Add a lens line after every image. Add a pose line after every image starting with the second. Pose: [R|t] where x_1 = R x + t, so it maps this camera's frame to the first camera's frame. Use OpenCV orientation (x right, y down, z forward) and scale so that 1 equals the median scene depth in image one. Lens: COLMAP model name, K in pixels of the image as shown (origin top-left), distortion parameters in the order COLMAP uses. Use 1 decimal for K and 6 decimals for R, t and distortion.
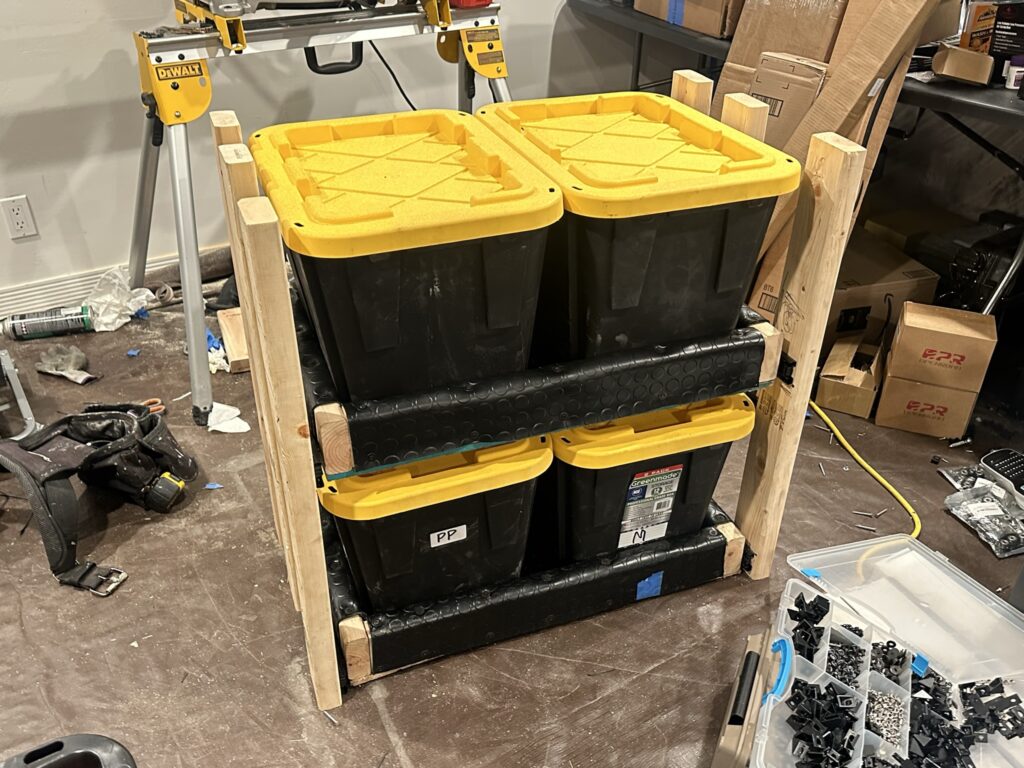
lens RADIAL K [[906.6, 0, 522.5], [0, 906.6, 394.5], [0, 0, 1]] dist [0.091332, -0.127796]
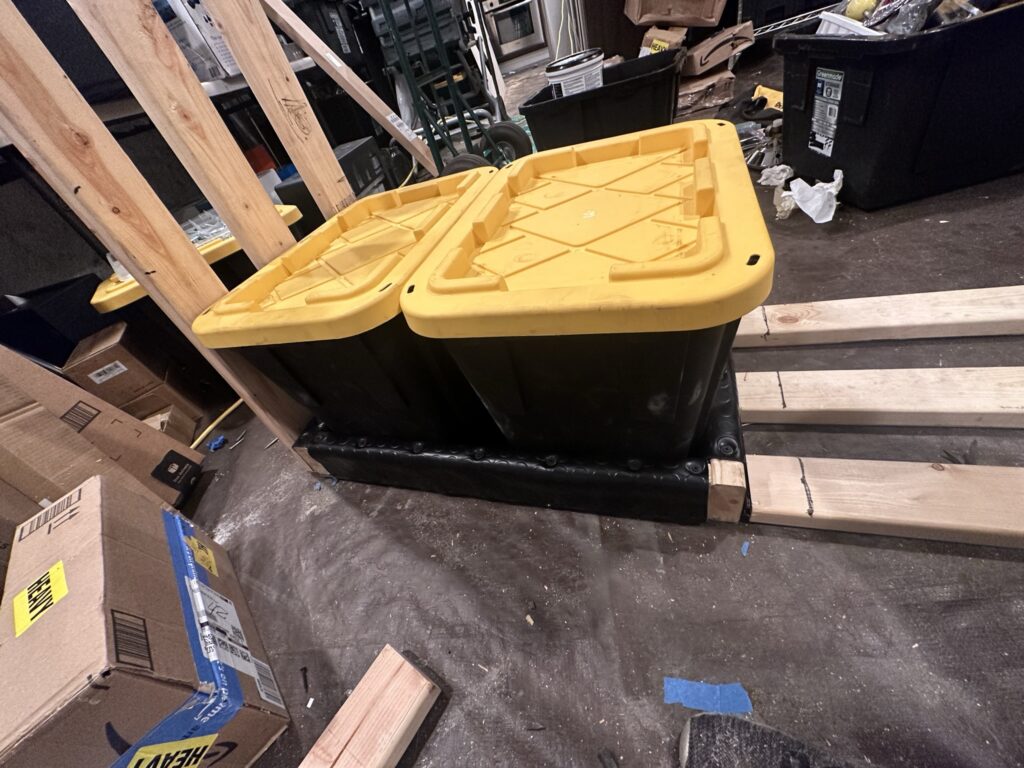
lens RADIAL K [[408.3, 0, 511.6], [0, 408.3, 382.0], [0, 0, 1]] dist [-0.001640, 0.000700]
pose [[0.775099, 0.246977, -0.581570, 0.066004], [-0.087093, 0.953416, 0.288814, -0.158282], [0.625808, -0.173209, 0.760502, 0.513339]]
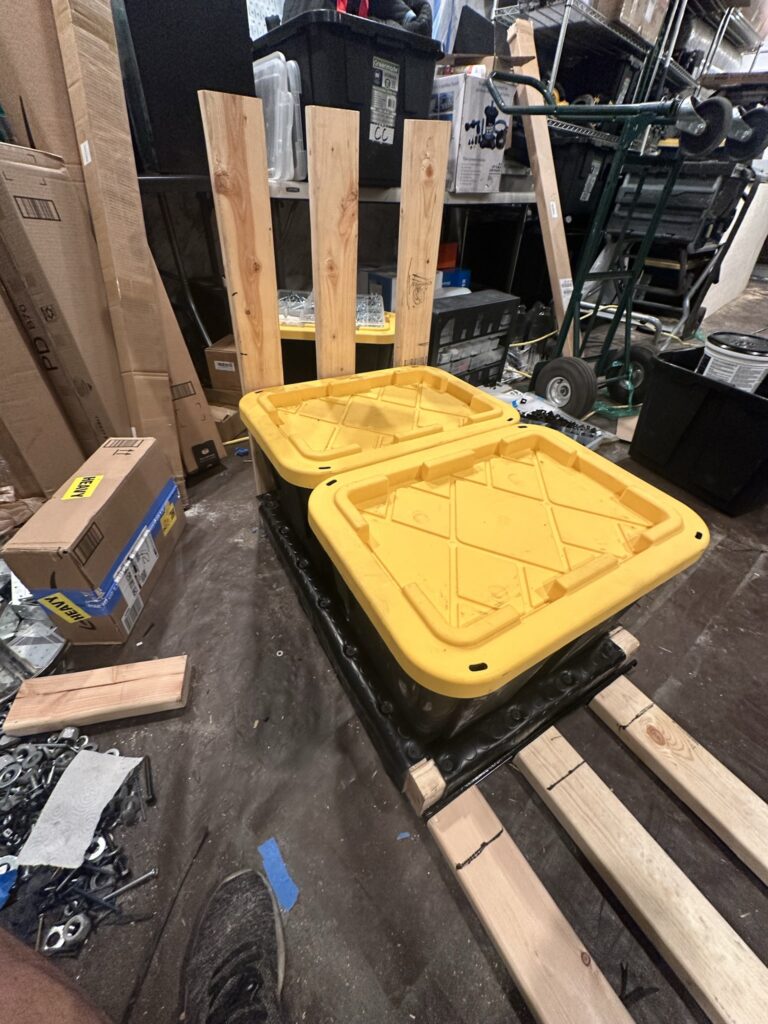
lens RADIAL K [[408.3, 0, 386.2], [0, 408.3, 510.1], [0, 0, 1]] dist [-0.001640, 0.000700]
pose [[0.181915, 0.637237, -0.748890, 0.140226], [-0.561753, 0.692431, 0.452739, -0.316980], [0.807057, 0.338331, 0.483933, 0.564791]]
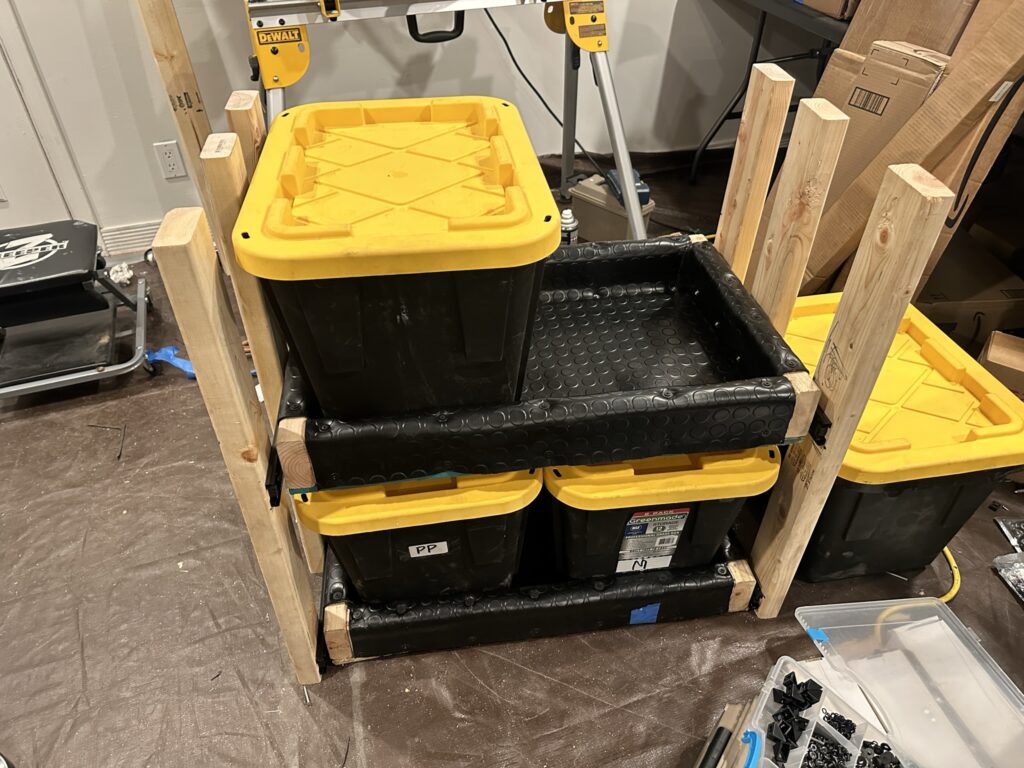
lens RADIAL K [[730.9, 0, 509.5], [0, 730.9, 393.0], [0, 0, 1]] dist [0.023640, -0.029211]
pose [[0.974433, 0.131910, -0.181878, 0.109886], [-0.108176, 0.984952, 0.134788, -0.111750], [0.196921, -0.111667, 0.974039, 0.230867]]
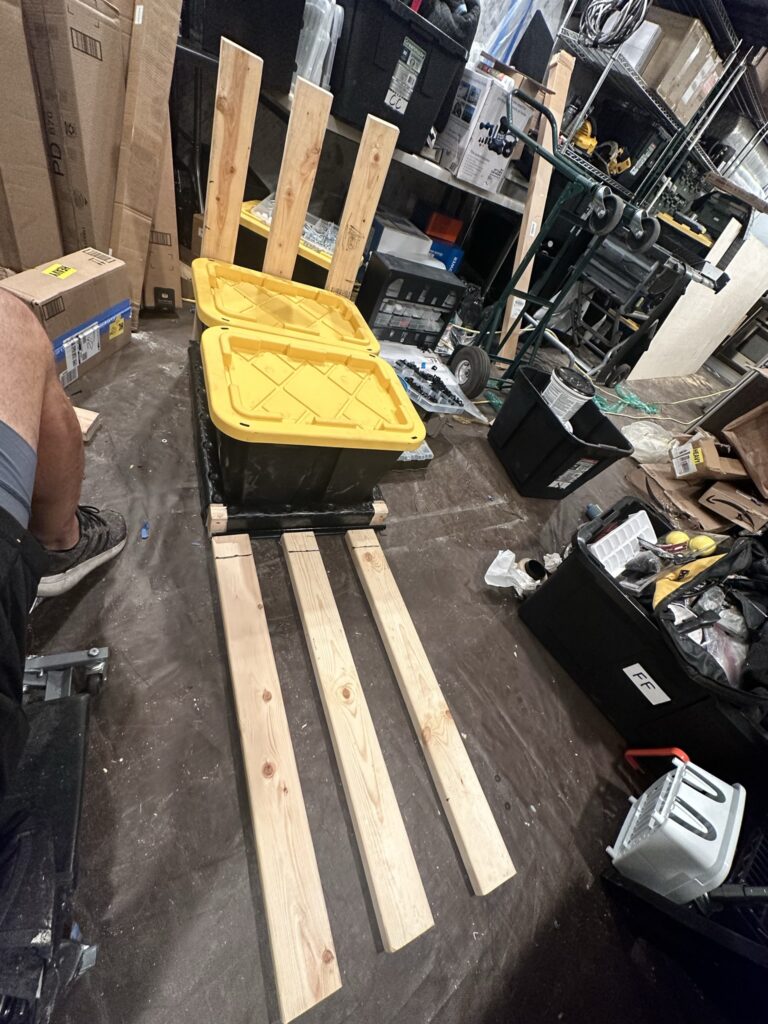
lens RADIAL K [[408.3, 0, 385.9], [0, 408.3, 510.8], [0, 0, 1]] dist [-0.001640, 0.000700]
pose [[0.004949, 0.746114, -0.665800, 0.438458], [-0.811692, 0.391877, 0.433114, -0.485781], [0.584064, 0.538281, 0.607555, 0.617518]]
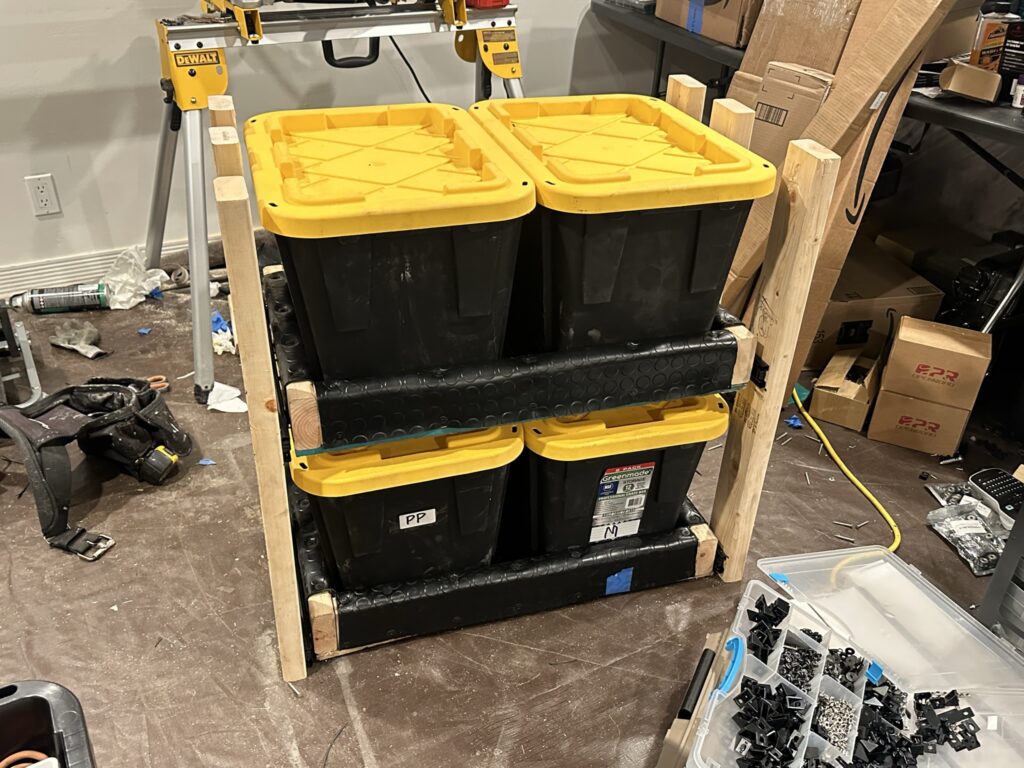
lens RADIAL K [[906.6, 0, 521.1], [0, 906.6, 393.8], [0, 0, 1]] dist [0.091332, -0.127796]
pose [[0.997967, 0.051058, -0.038147, 0.058467], [-0.051319, 0.998665, -0.005880, 0.013303], [0.037796, 0.007826, 0.999255, -0.016385]]
